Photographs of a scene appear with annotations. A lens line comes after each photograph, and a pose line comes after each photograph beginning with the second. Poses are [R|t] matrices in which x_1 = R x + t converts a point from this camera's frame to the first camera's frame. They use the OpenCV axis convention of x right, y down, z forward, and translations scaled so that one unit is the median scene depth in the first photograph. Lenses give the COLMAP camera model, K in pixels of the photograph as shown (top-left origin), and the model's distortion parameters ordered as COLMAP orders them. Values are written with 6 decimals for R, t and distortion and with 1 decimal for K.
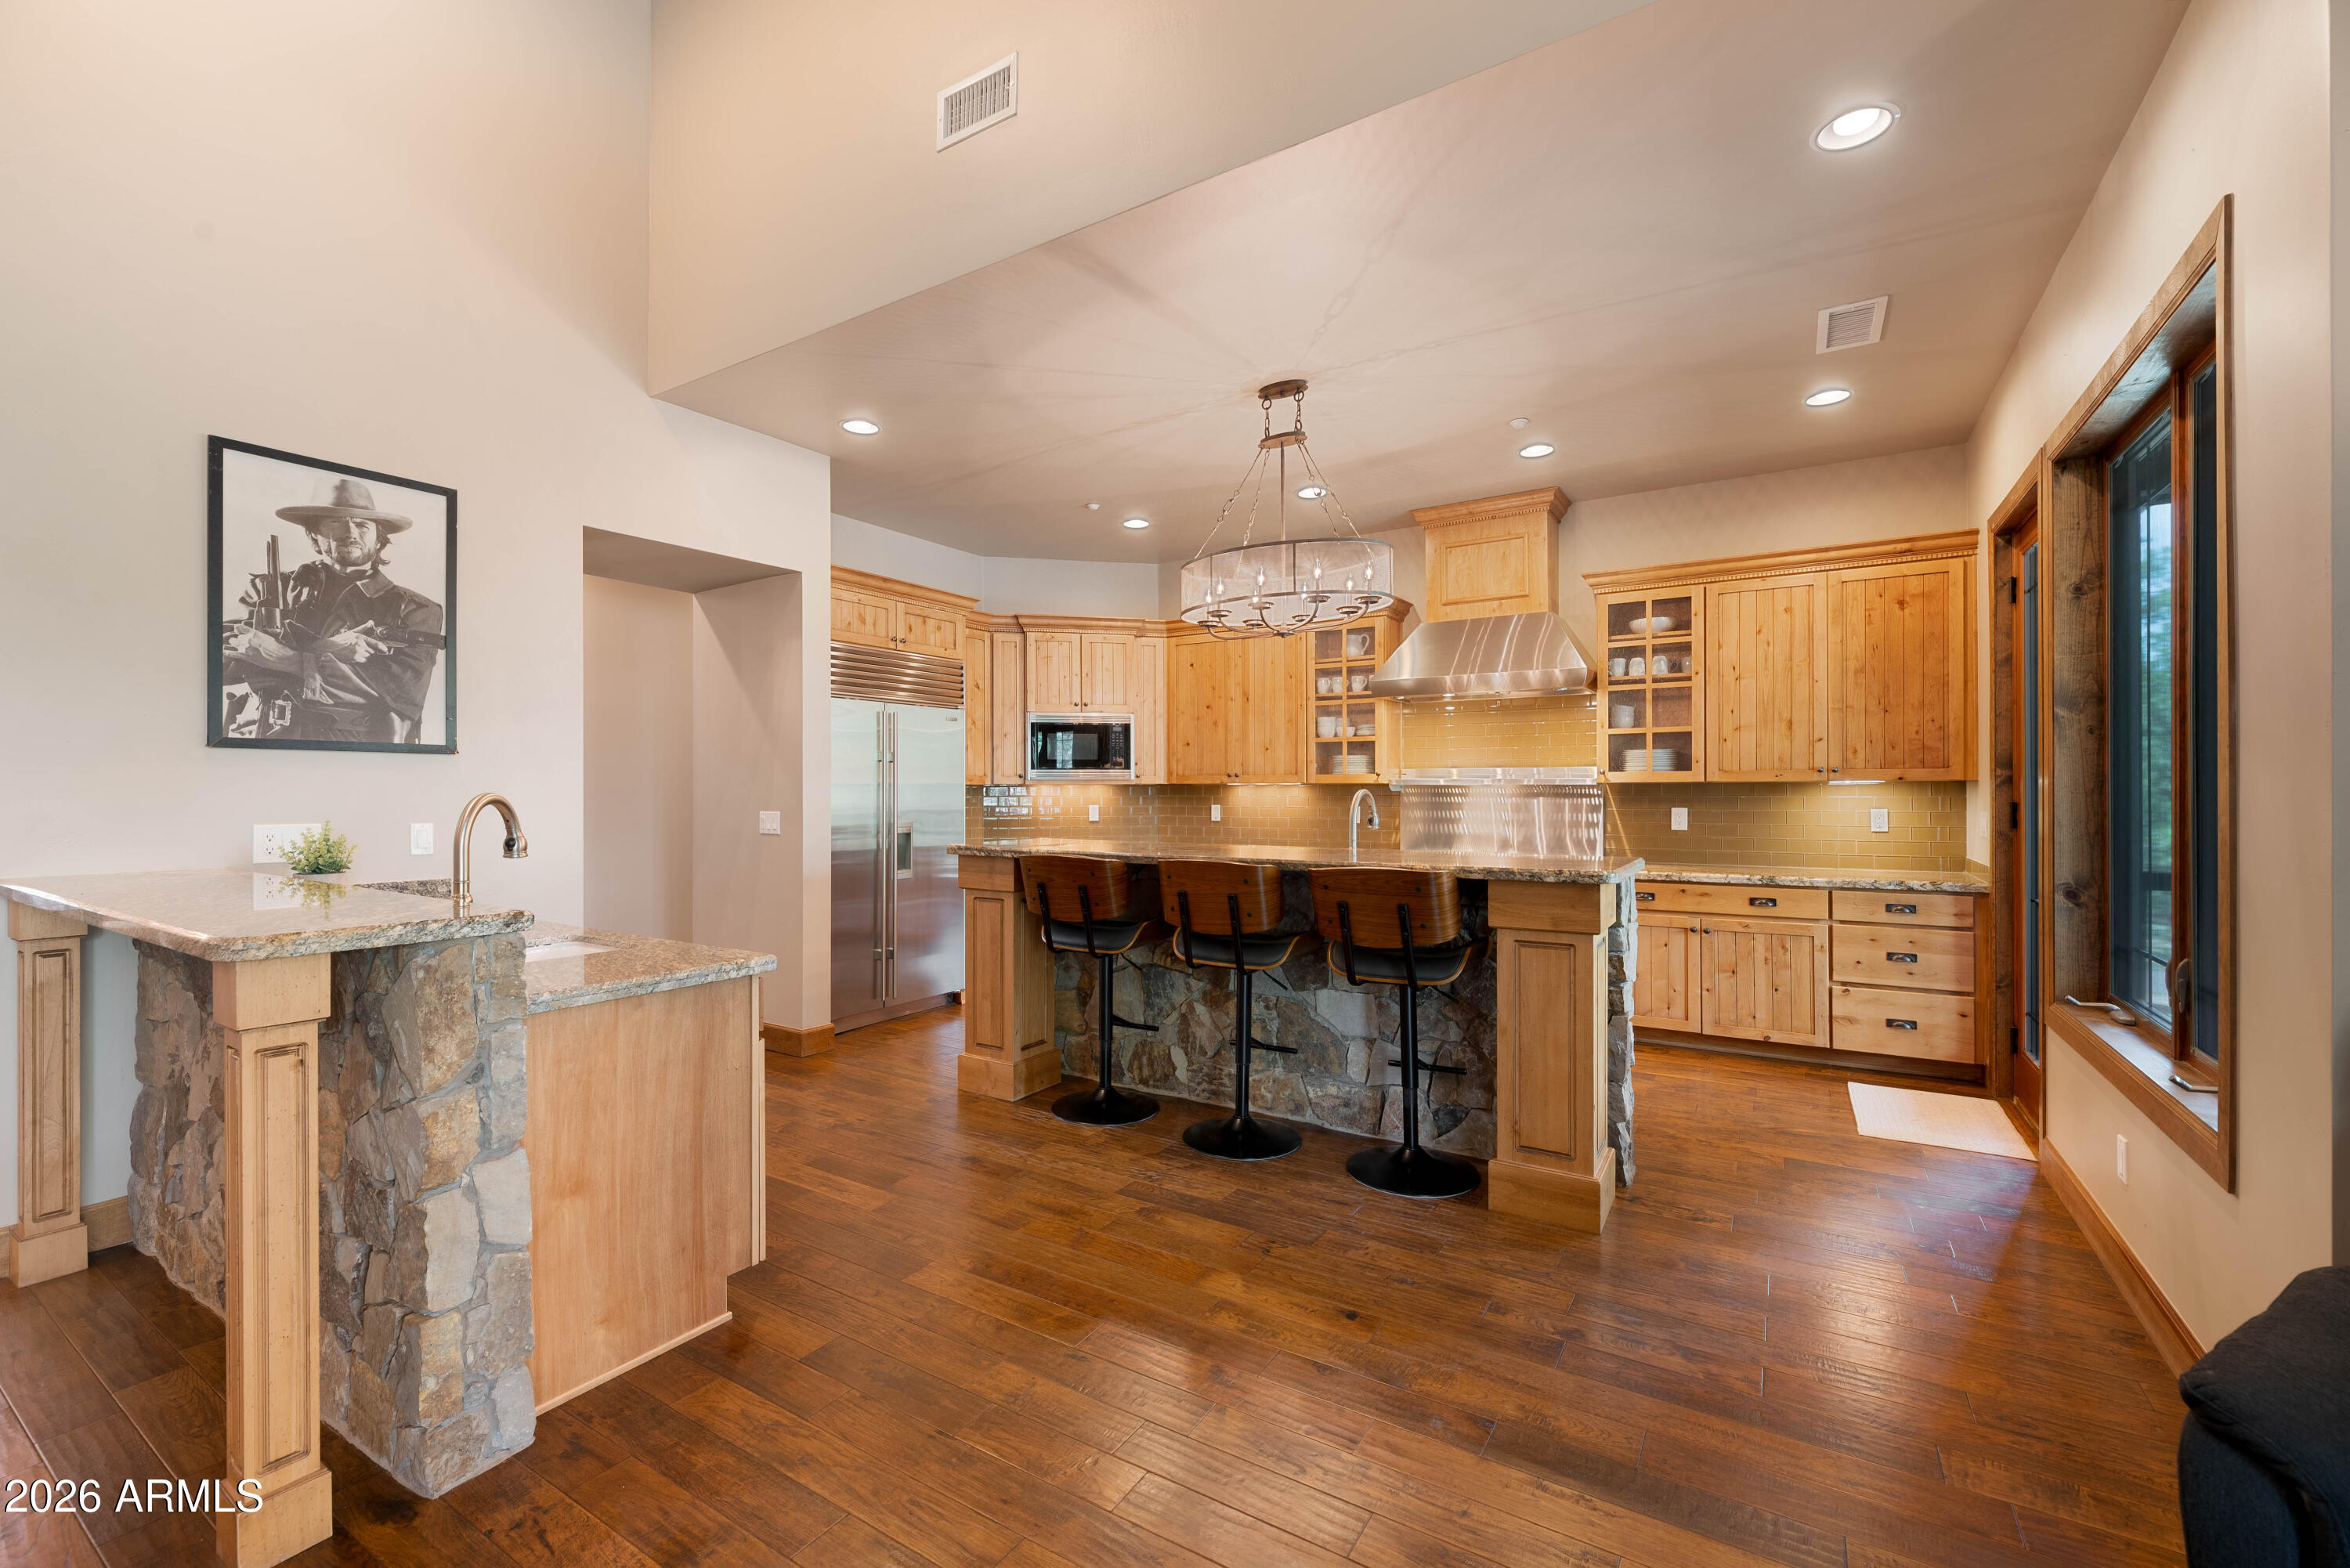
lens RADIAL K [[969.0, 0, 1173.1], [0, 969.0, 791.4], [0, 0, 1]] dist [-0.001943, -0.000096]
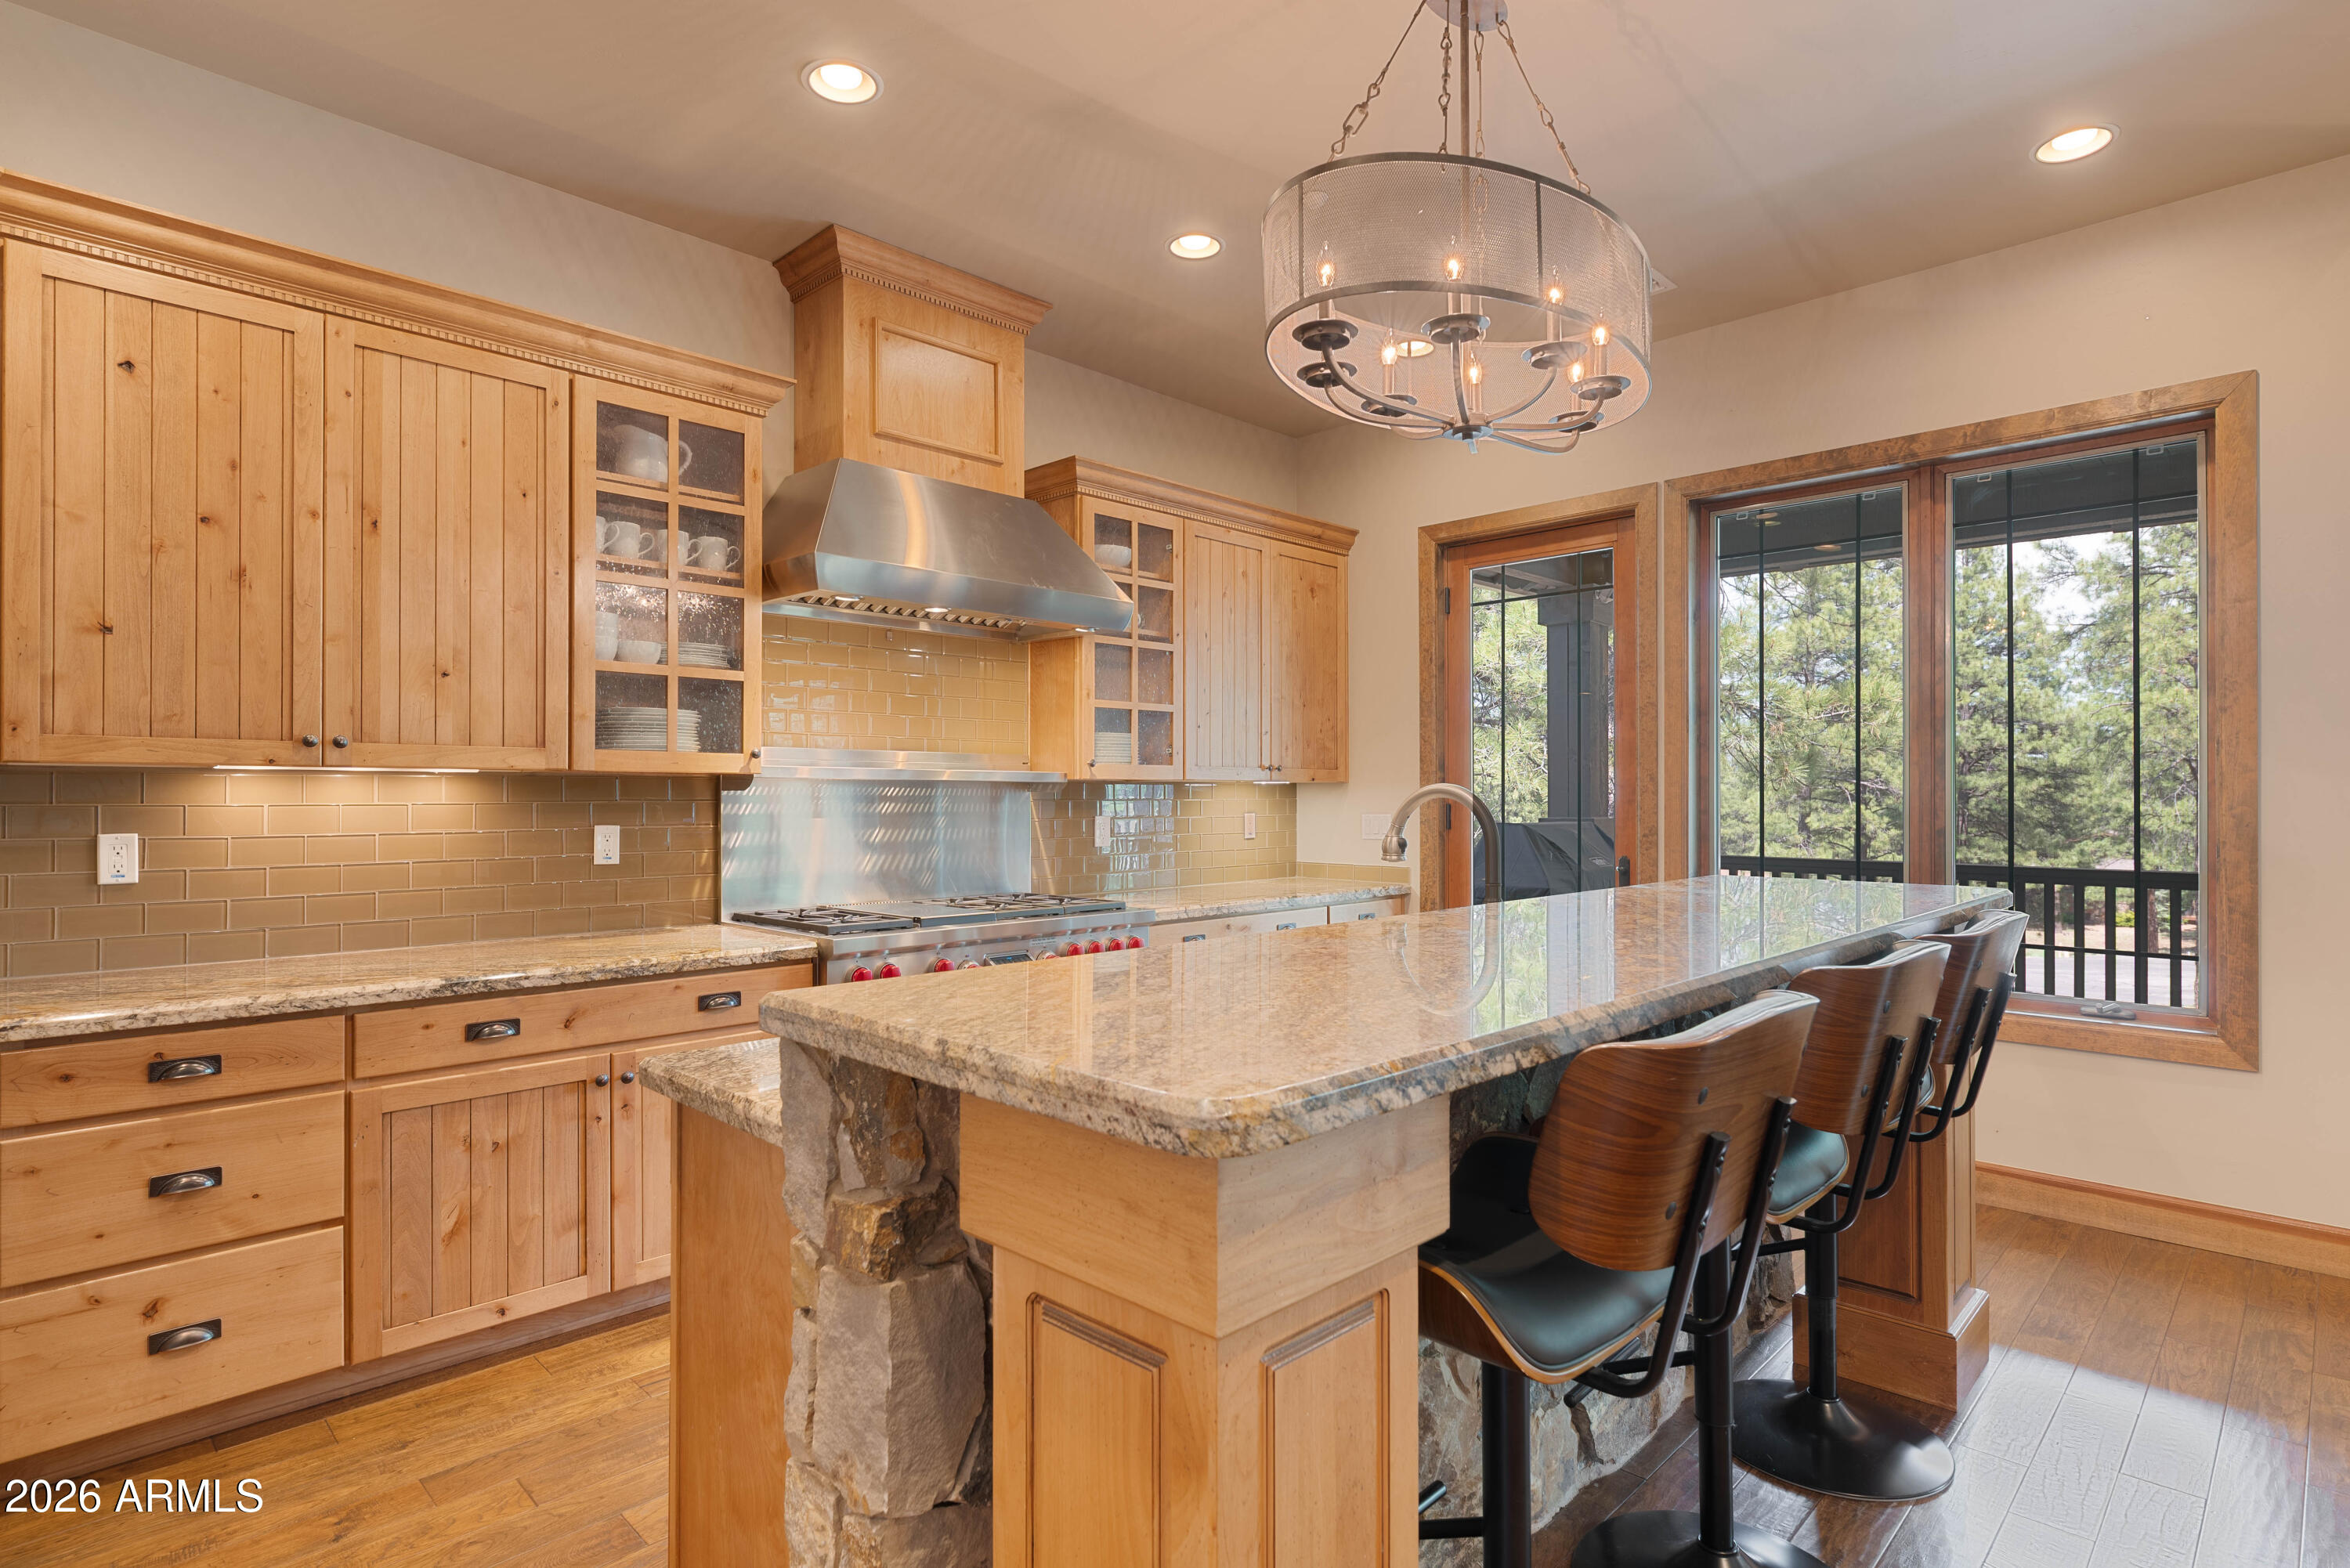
lens RADIAL K [[1194.7, 0, 1170.0], [0, 1194.7, 786.5], [0, 0, 1]] dist [0.001692, -0.000086]
pose [[0.215142, 0.009103, 0.976540, -0.456211], [0.000442, 0.999956, -0.009419, 0.004746], [-0.976583, 0.002458, 0.215128, 1.024492]]
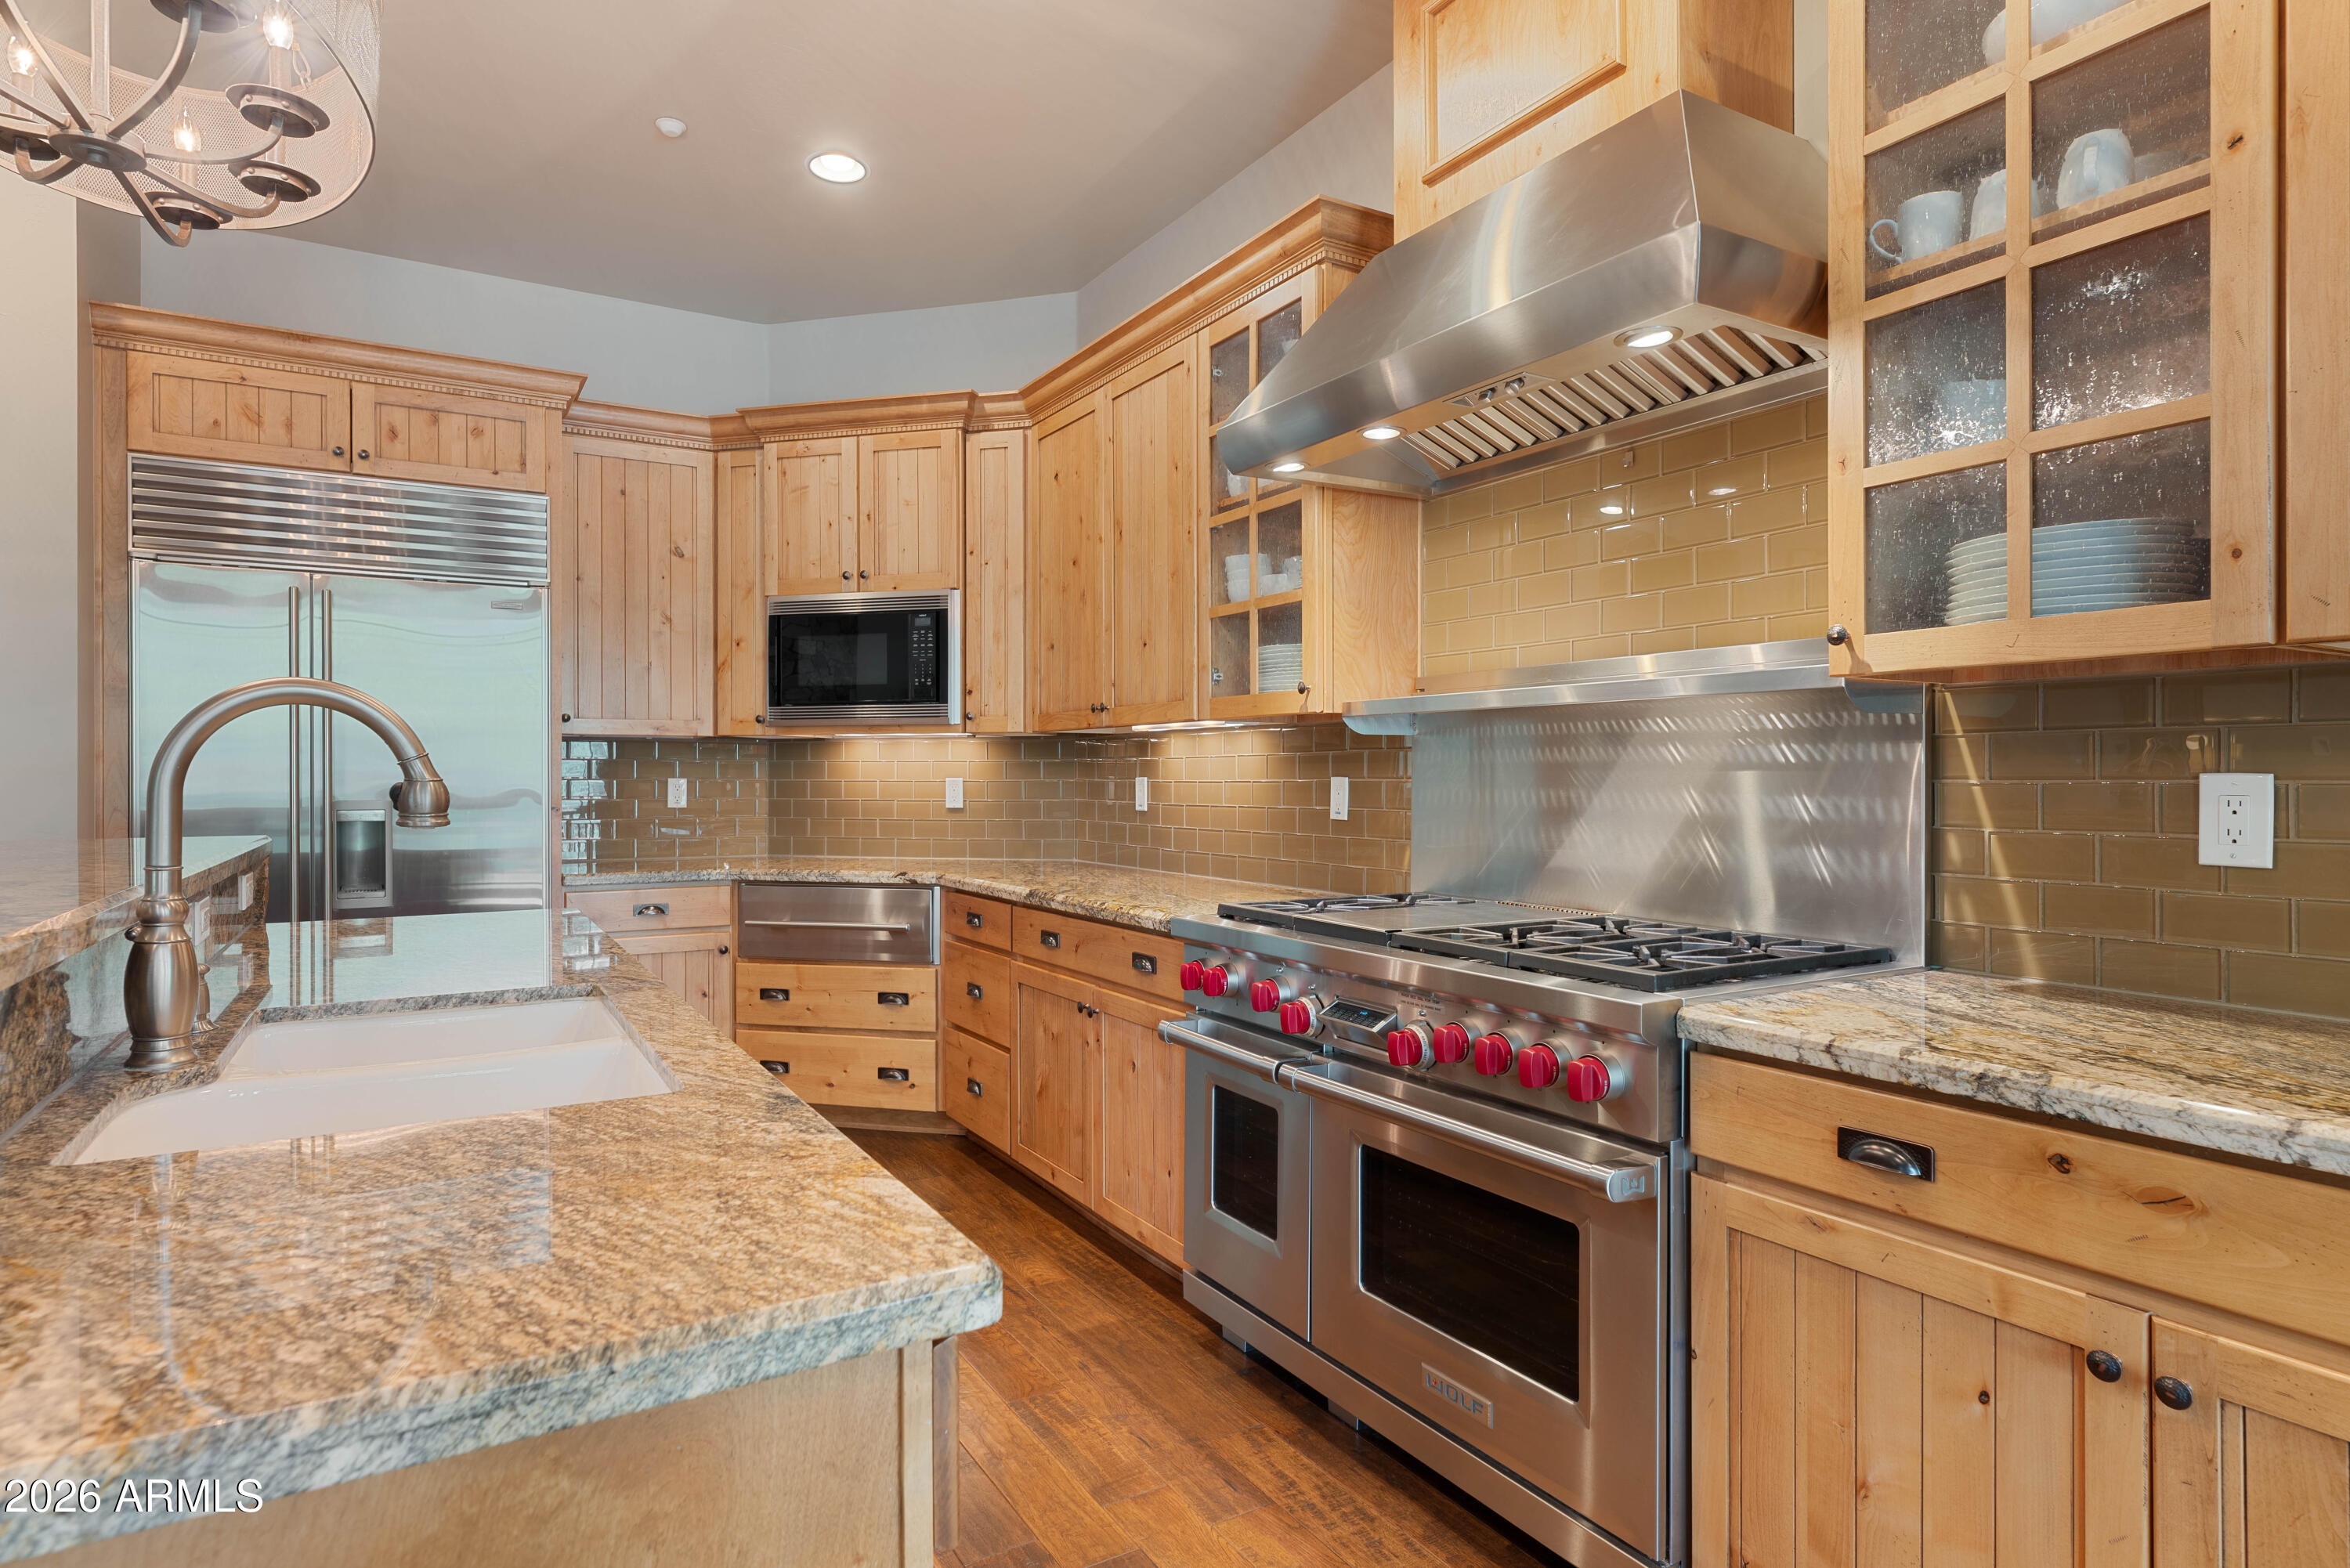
lens RADIAL K [[1252.3, 0, 1169.3], [0, 1252.3, 781.6], [0, 0, 1]] dist [-0.000514, 0.001134]
pose [[0.892051, 0.003334, -0.451922, 0.577259], [-0.002288, 0.999993, 0.002861, 0.025341], [0.451929, -0.001518, 0.892053, 0.817659]]
